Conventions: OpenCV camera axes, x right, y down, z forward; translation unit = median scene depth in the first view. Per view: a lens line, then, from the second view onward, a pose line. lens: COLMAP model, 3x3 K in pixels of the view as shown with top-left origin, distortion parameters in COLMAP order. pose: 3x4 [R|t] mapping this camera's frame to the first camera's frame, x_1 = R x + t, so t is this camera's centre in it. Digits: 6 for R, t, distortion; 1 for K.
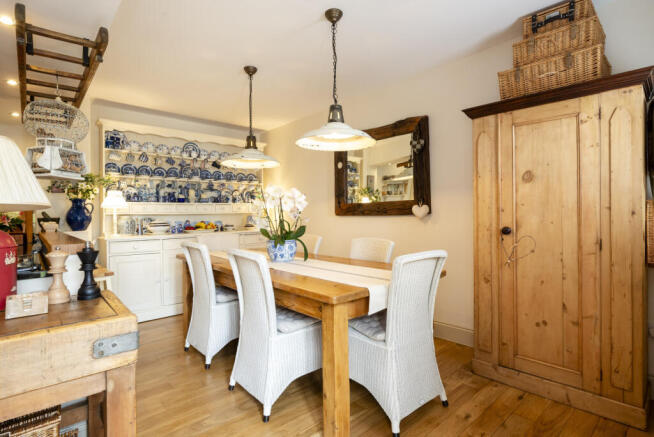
lens RADIAL K [[334.6, 0, 326.9], [0, 334.6, 216.8], [0, 0, 1]] dist [-0.002744, -0.000416]
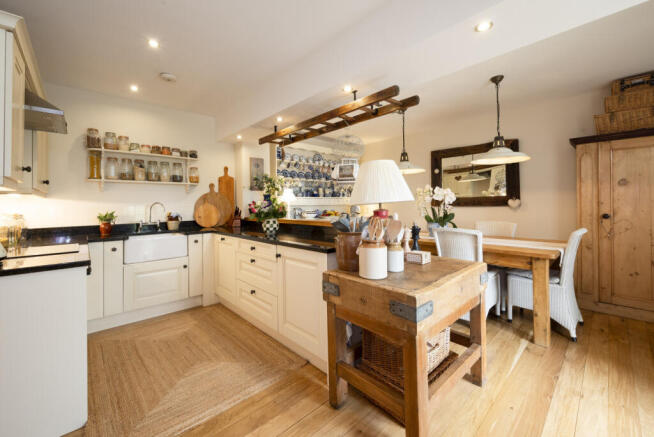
lens RADIAL K [[265.0, 0, 325.8], [0, 265.0, 204.6], [0, 0, 1]] dist [0.002487, 0.000415]
pose [[0.999745, 0.000775, 0.022572, -0.800869], [-0.000630, 0.999979, -0.006427, -0.004545], [-0.022576, 0.006411, 0.999725, -0.225320]]
